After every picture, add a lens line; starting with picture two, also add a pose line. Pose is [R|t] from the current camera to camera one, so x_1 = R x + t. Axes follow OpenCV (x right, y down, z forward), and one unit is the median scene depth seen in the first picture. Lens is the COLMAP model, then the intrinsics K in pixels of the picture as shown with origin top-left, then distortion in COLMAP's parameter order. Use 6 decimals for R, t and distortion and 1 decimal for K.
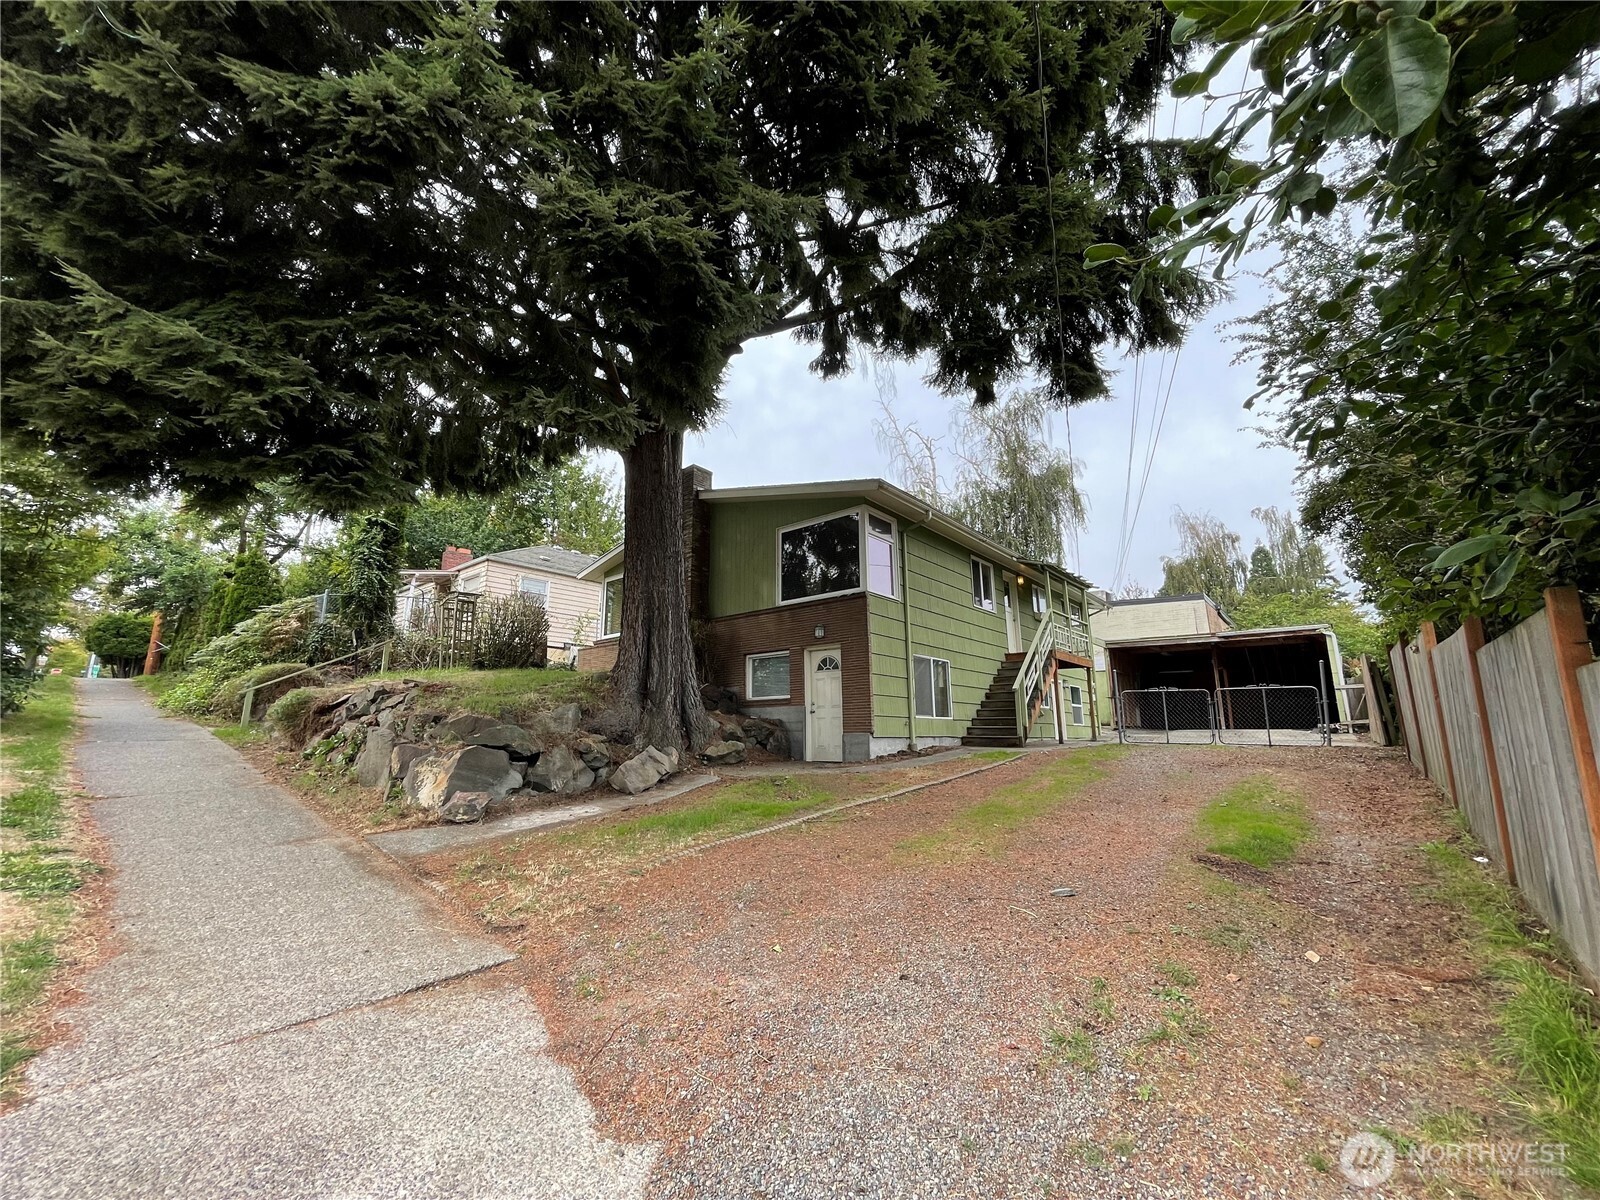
lens RADIAL K [[648.0, 0, 807.8], [0, 648.0, 594.1], [0, 0, 1]] dist [-0.002384, 0.000289]
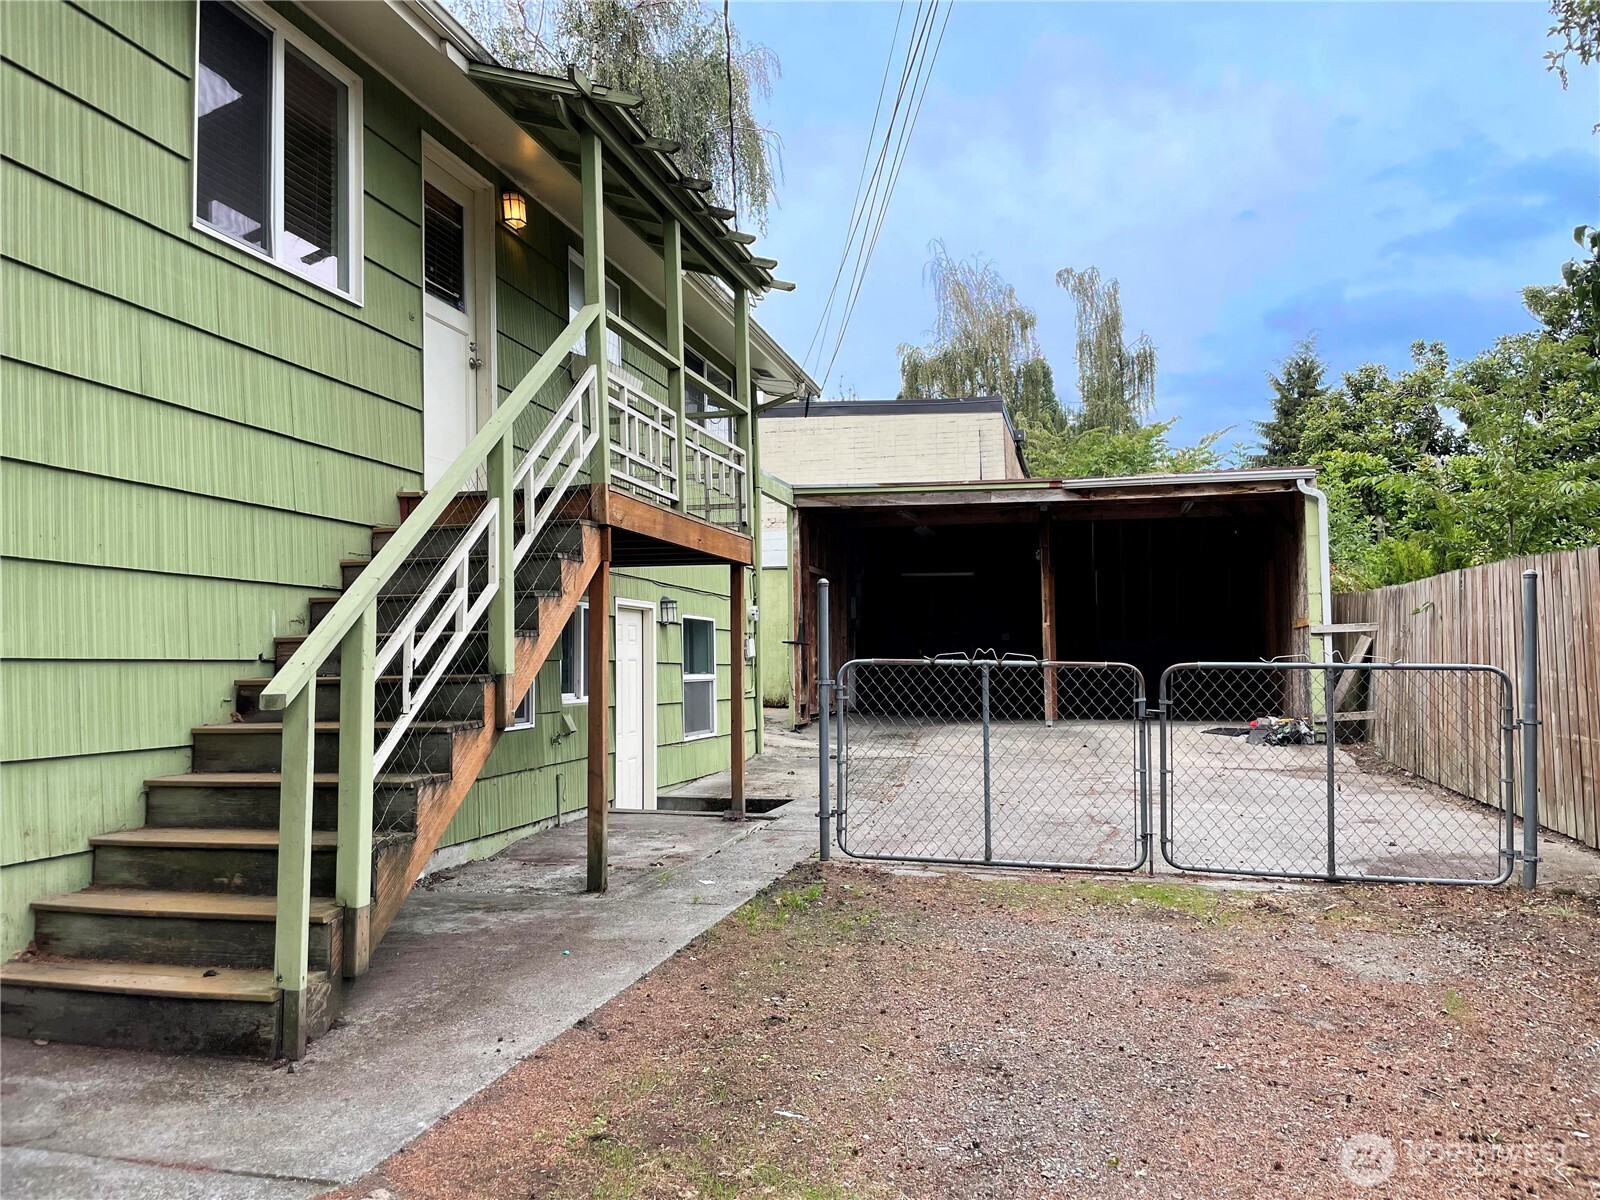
lens RADIAL K [[1212.5, 0, 800.3], [0, 1212.5, 598.8], [0, 0, 1]] dist [-0.004626, -0.000277]
pose [[0.902856, 0.015488, 0.429665, 0.171761], [-0.082327, 0.987086, 0.137414, 0.040098], [-0.421988, -0.159439, 0.892472, 0.380883]]
